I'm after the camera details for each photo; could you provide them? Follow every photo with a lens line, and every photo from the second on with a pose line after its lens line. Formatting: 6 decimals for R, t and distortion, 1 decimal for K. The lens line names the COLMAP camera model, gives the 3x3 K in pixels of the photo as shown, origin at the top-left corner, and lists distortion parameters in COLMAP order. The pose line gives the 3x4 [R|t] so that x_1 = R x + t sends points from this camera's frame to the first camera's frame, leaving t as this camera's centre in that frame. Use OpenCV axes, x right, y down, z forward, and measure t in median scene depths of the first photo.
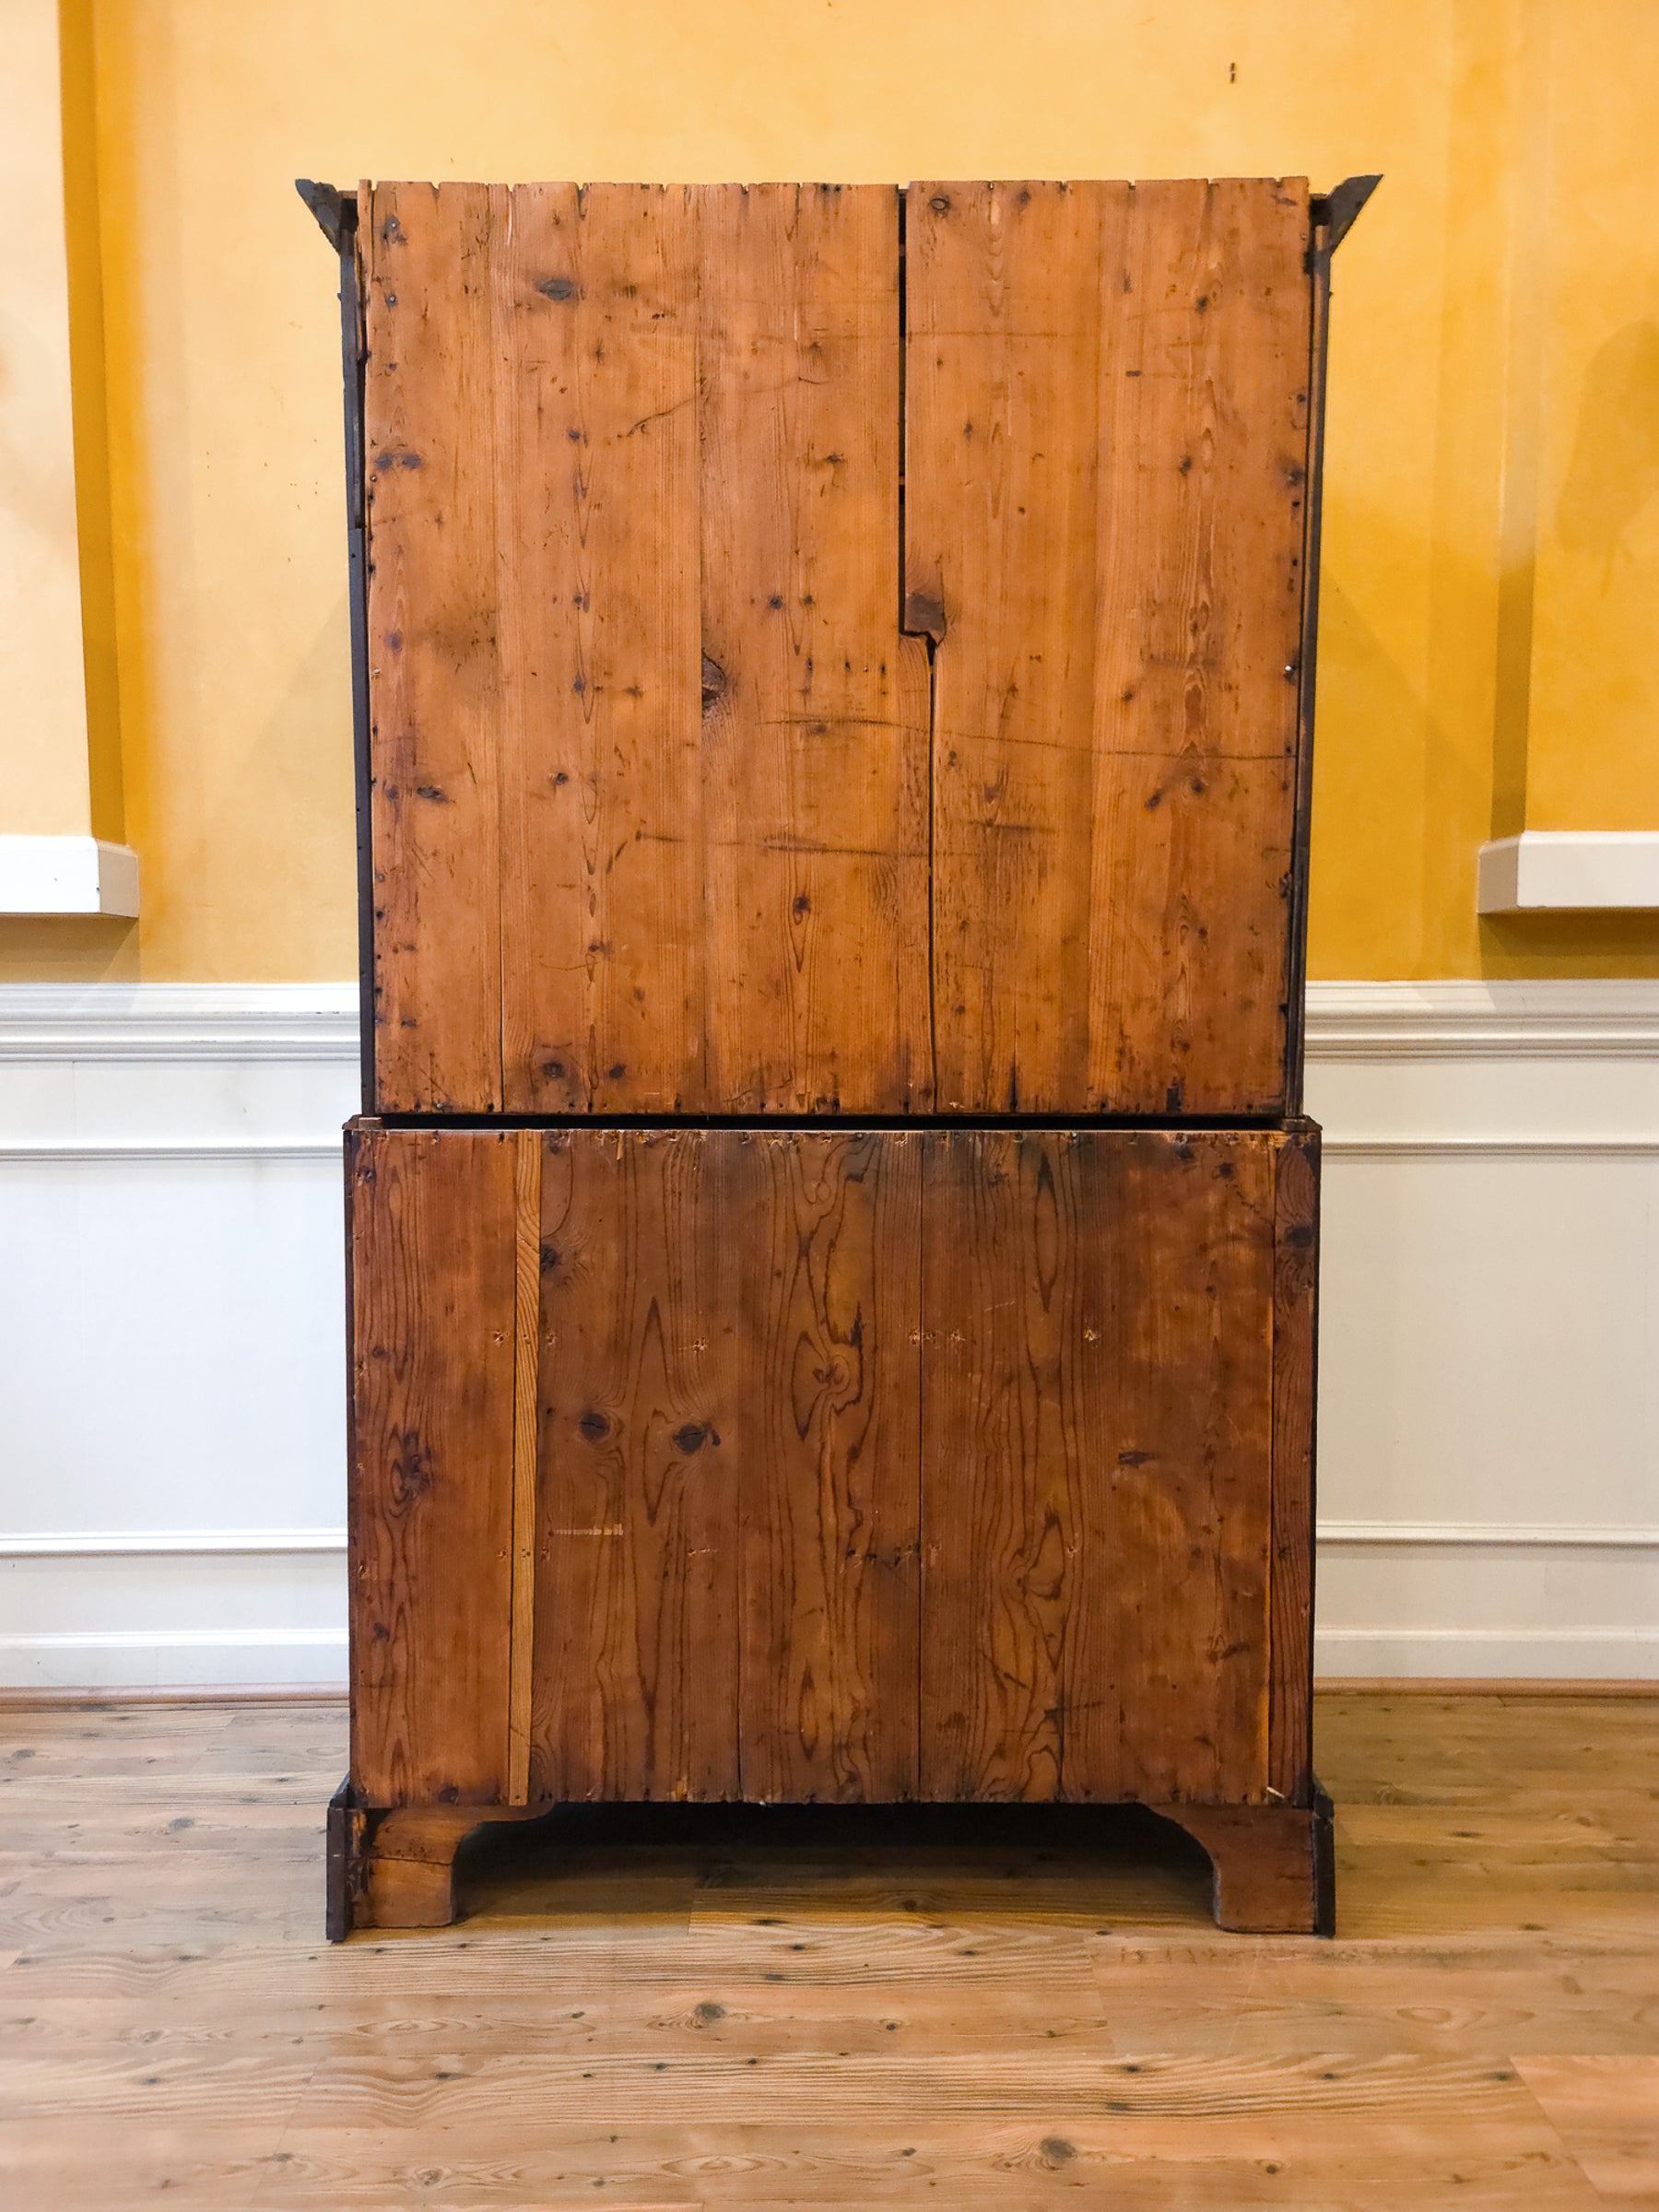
lens RADIAL K [[1569.4, 0, 828.7], [0, 1569.4, 1116.5], [0, 0, 1]] dist [0.029135, -0.007107]
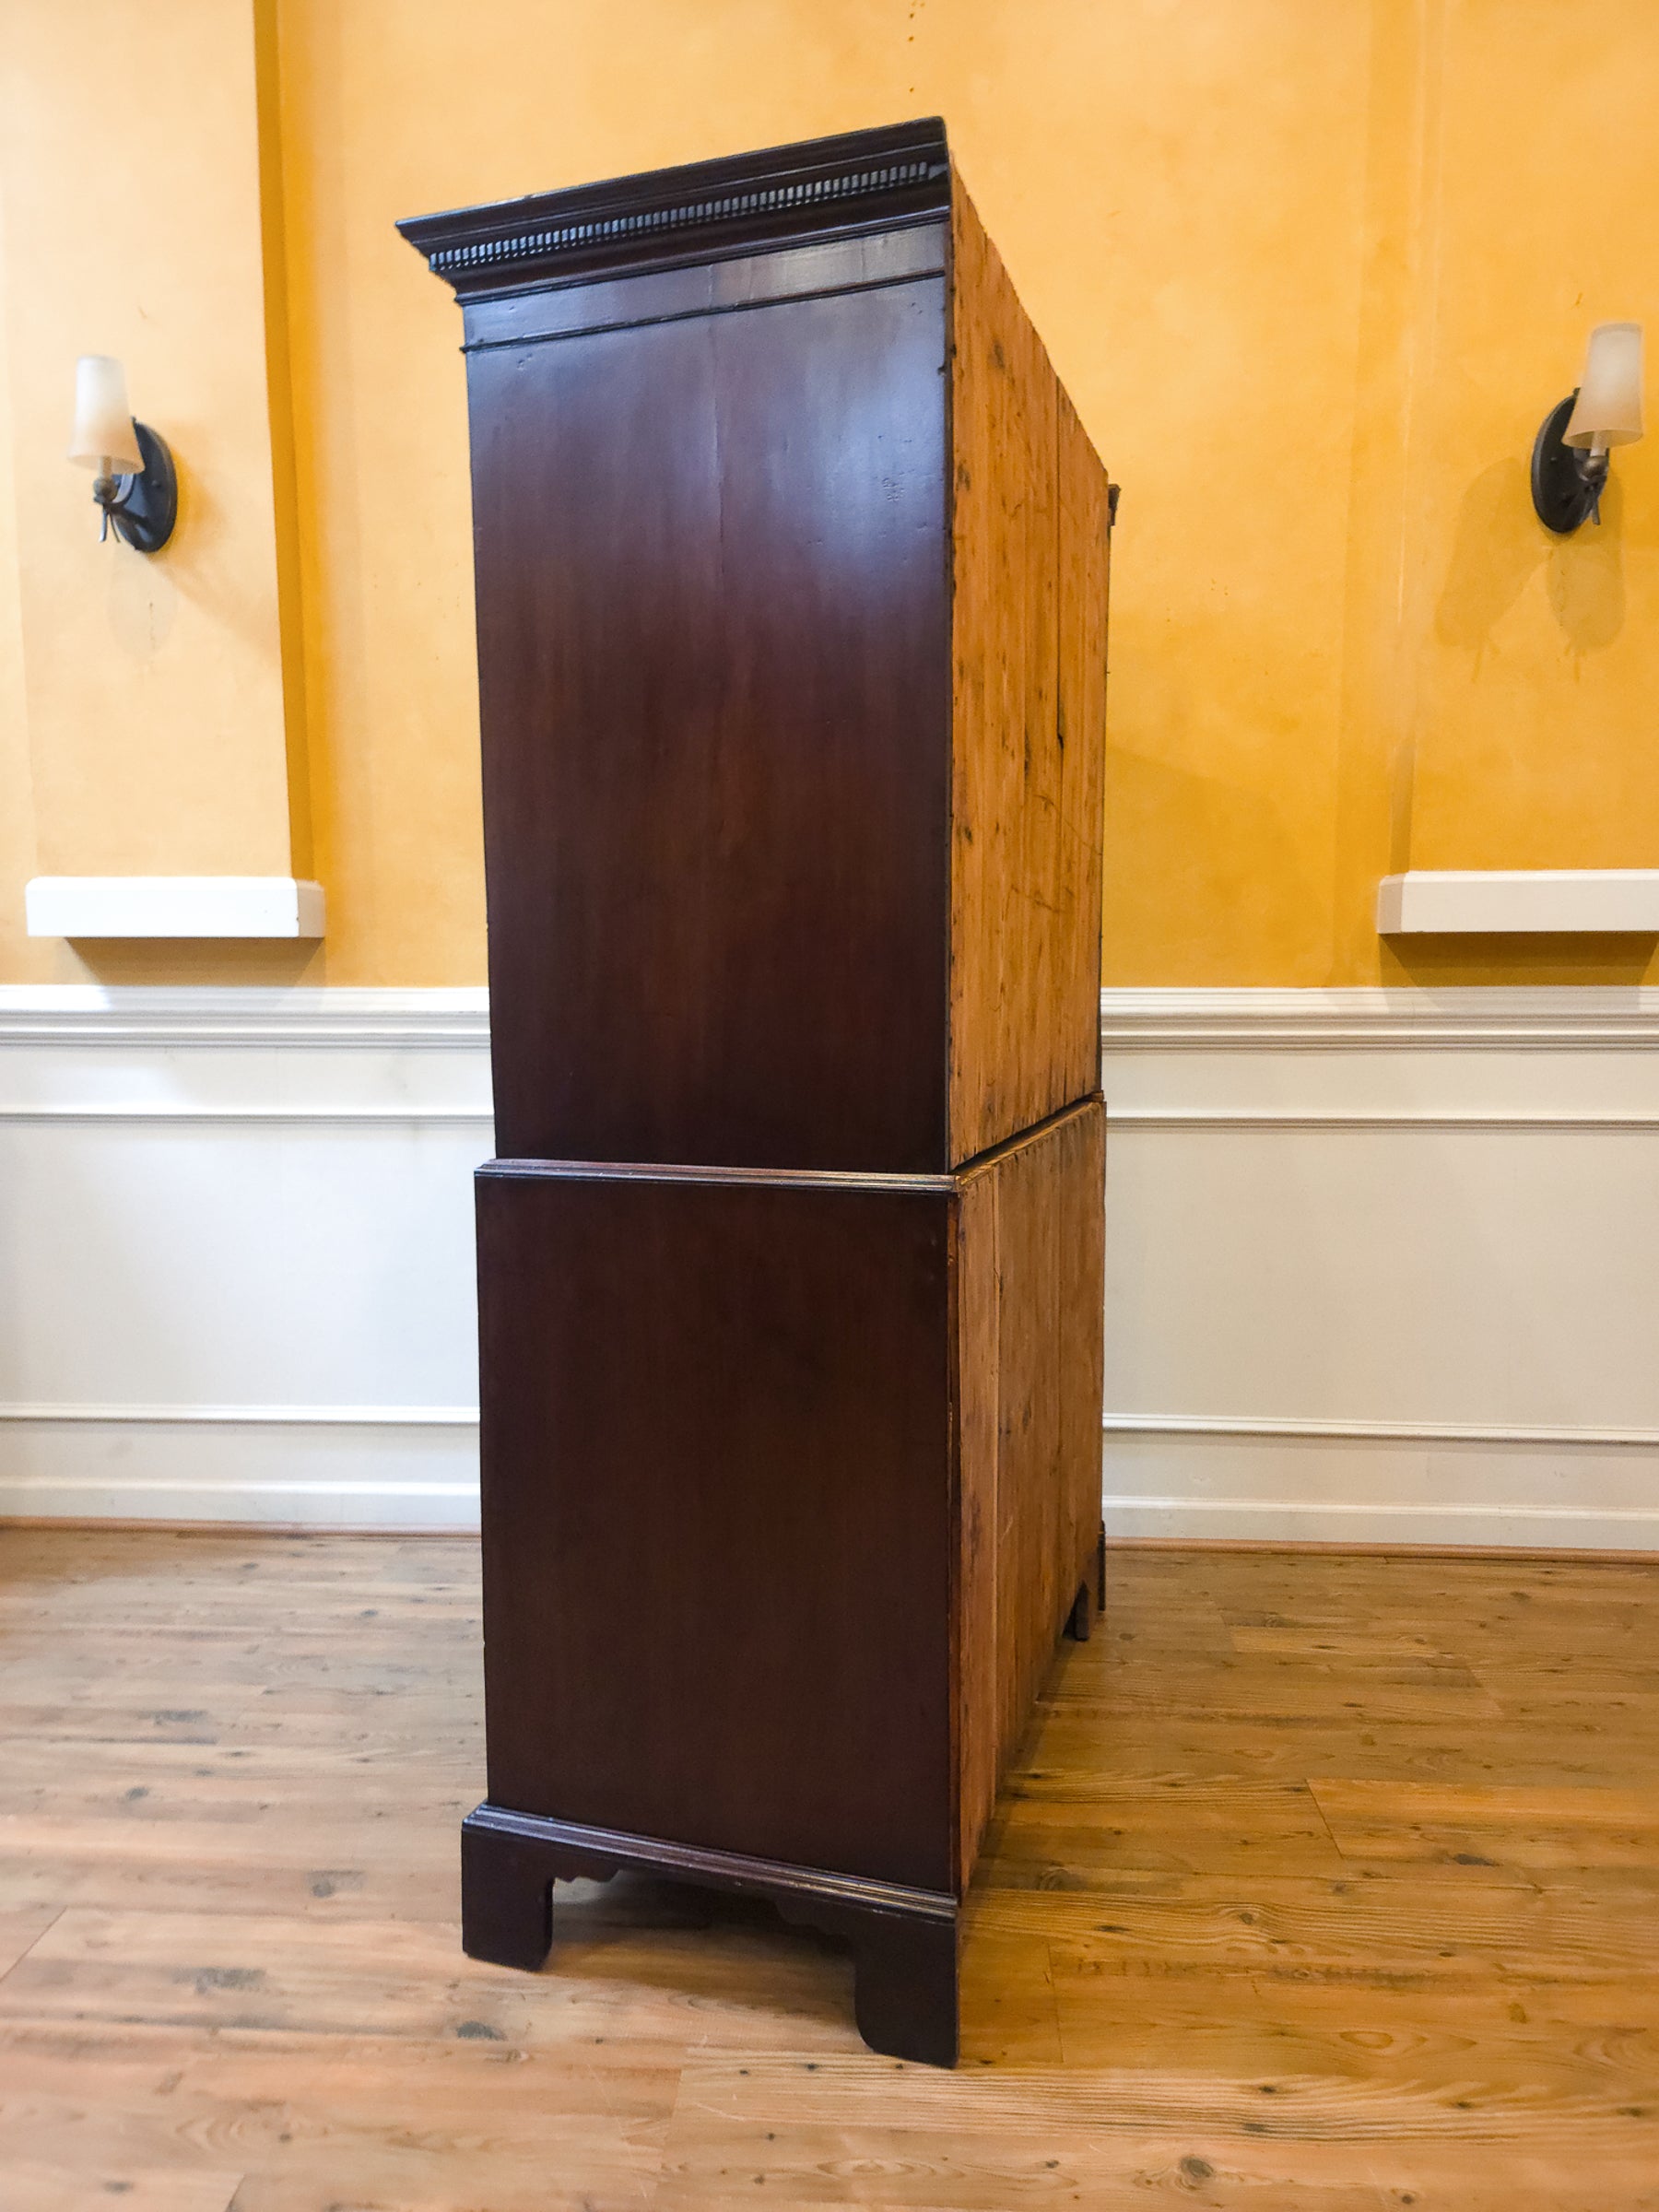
lens RADIAL K [[1569.4, 0, 828.7], [0, 1569.4, 1116.5], [0, 0, 1]] dist [0.029135, -0.007107]
pose [[0.997788, 0.007720, -0.066026, 0.067301], [-0.004884, 0.999062, 0.043018, -0.038288], [0.066296, -0.042600, 0.996890, -0.287667]]
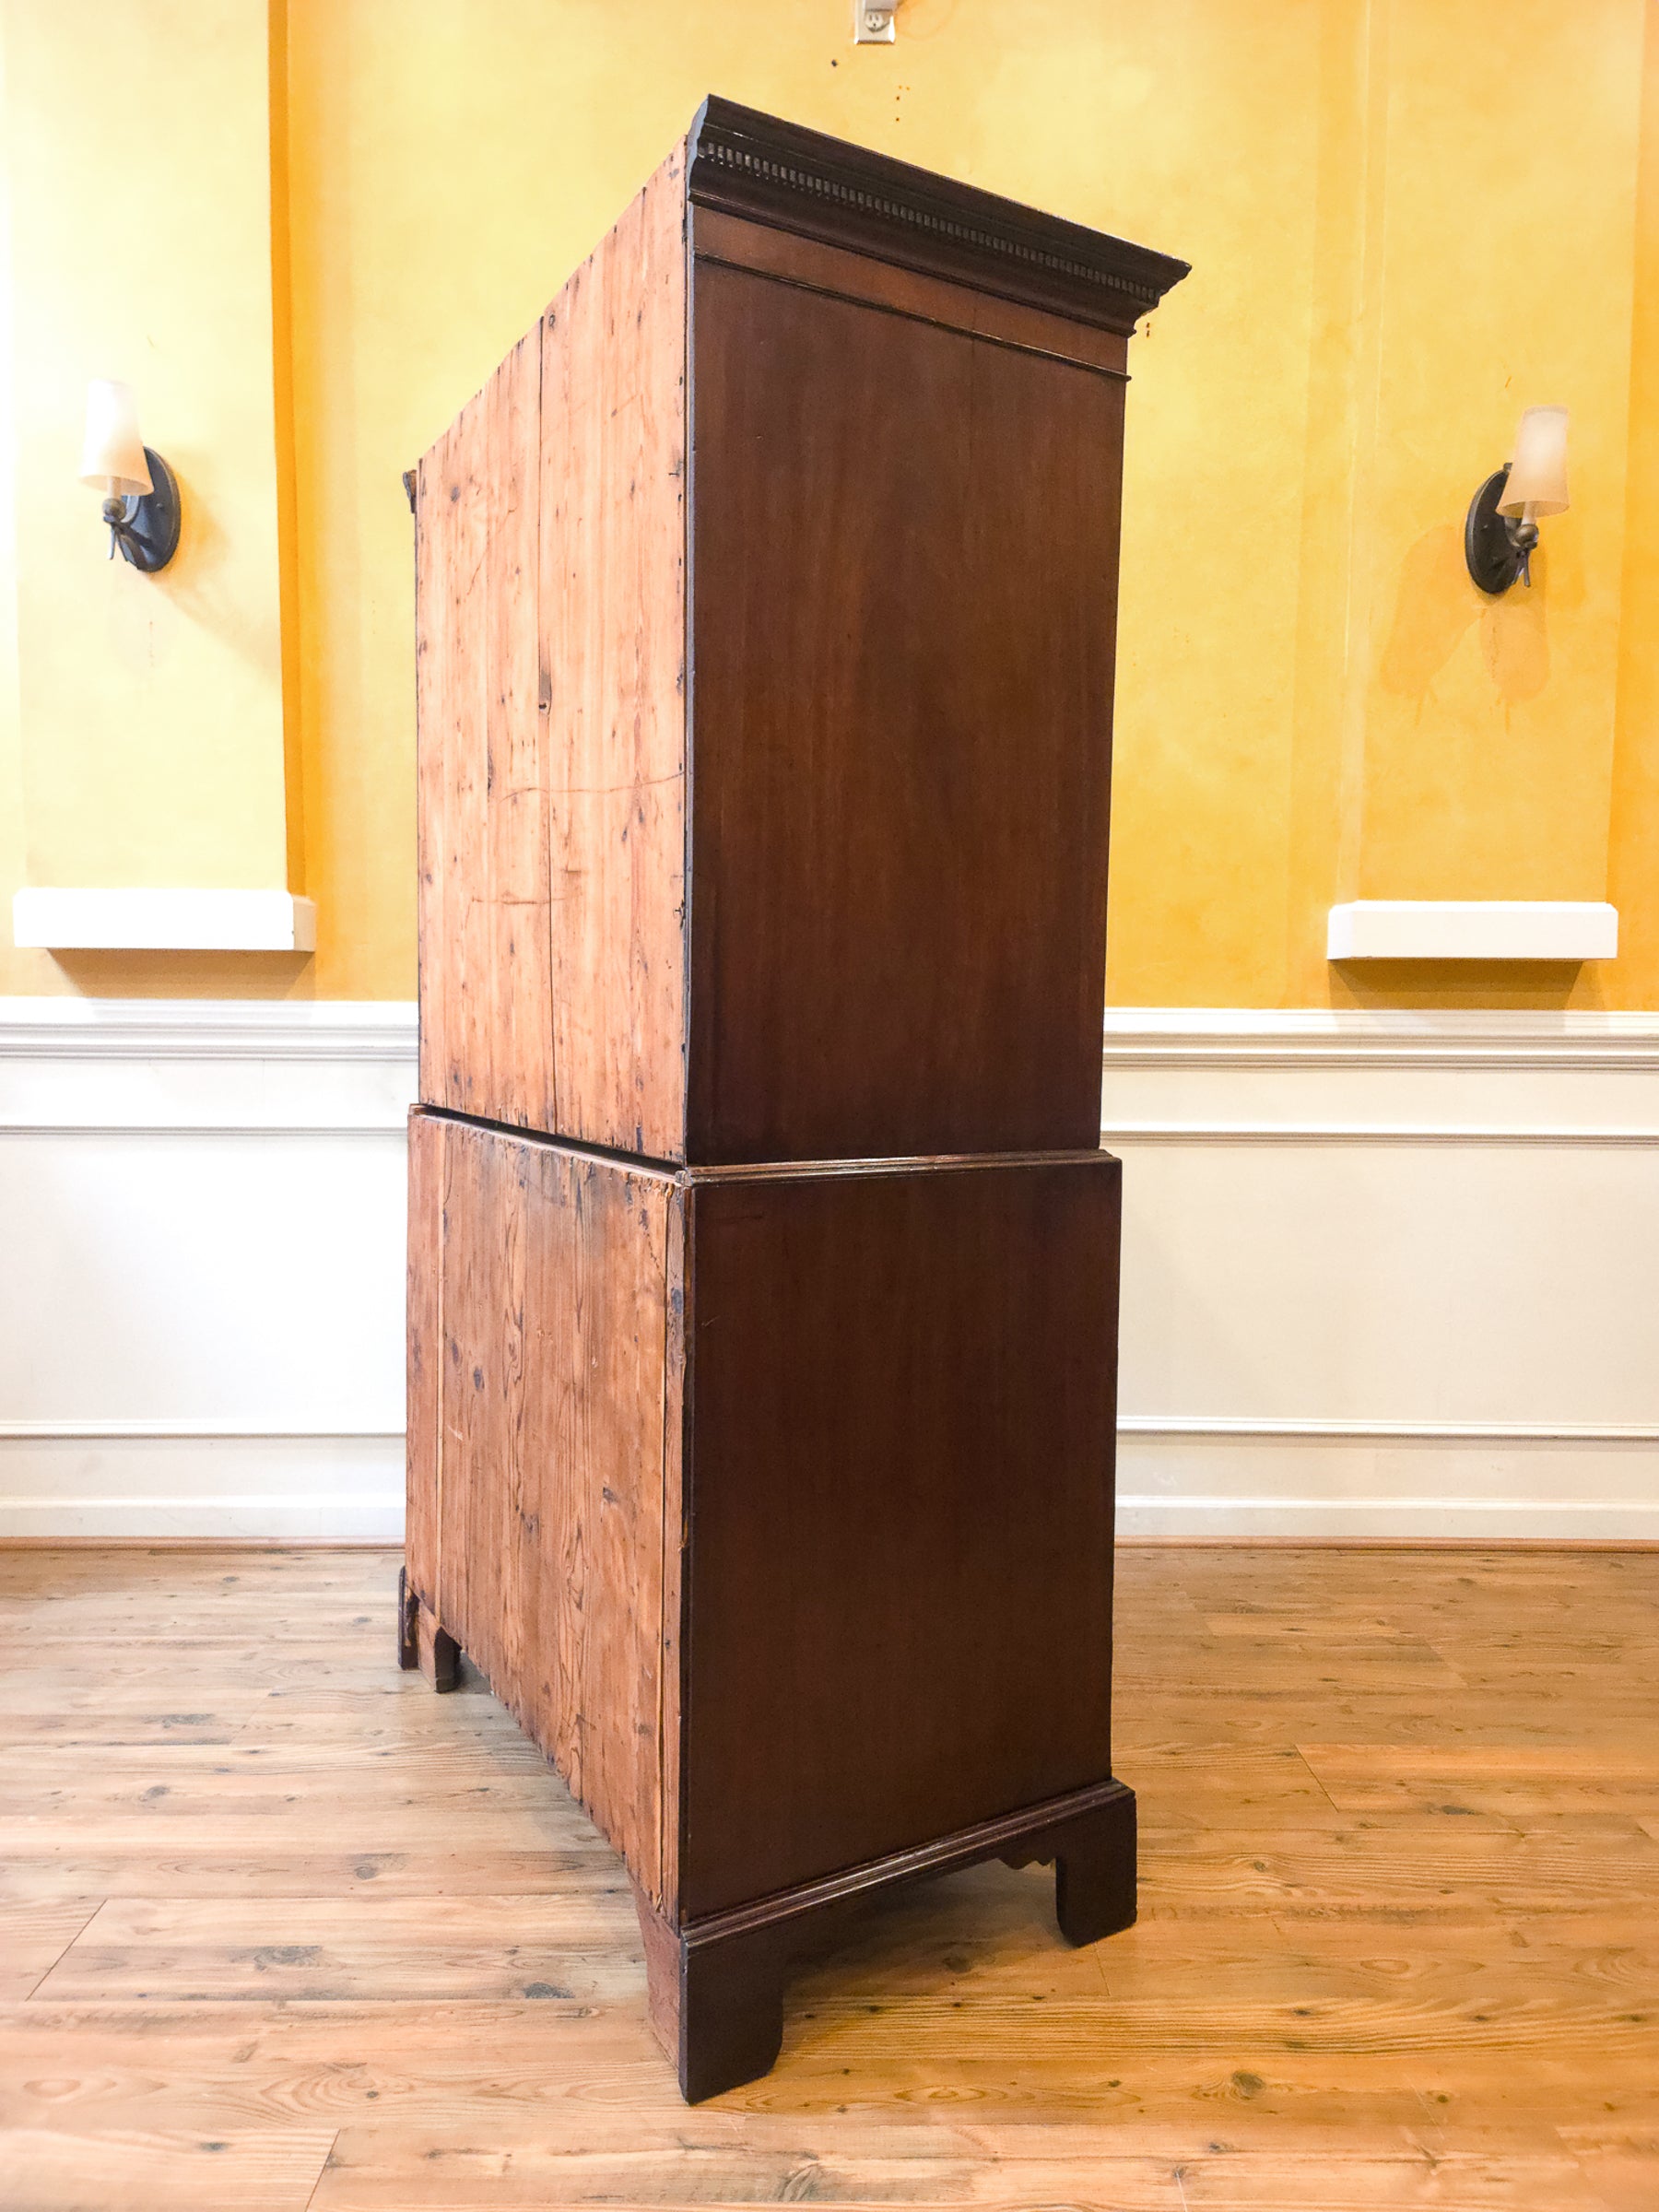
lens RADIAL K [[1573.1, 0, 829.5], [0, 1573.1, 1106.0], [0, 0, 1]] dist [0.031506, 0.001712]
pose [[0.999899, 0.009174, 0.010840, -0.022185], [-0.009231, 0.999944, 0.005203, -0.008458], [-0.010791, -0.005303, 0.999928, -0.345900]]
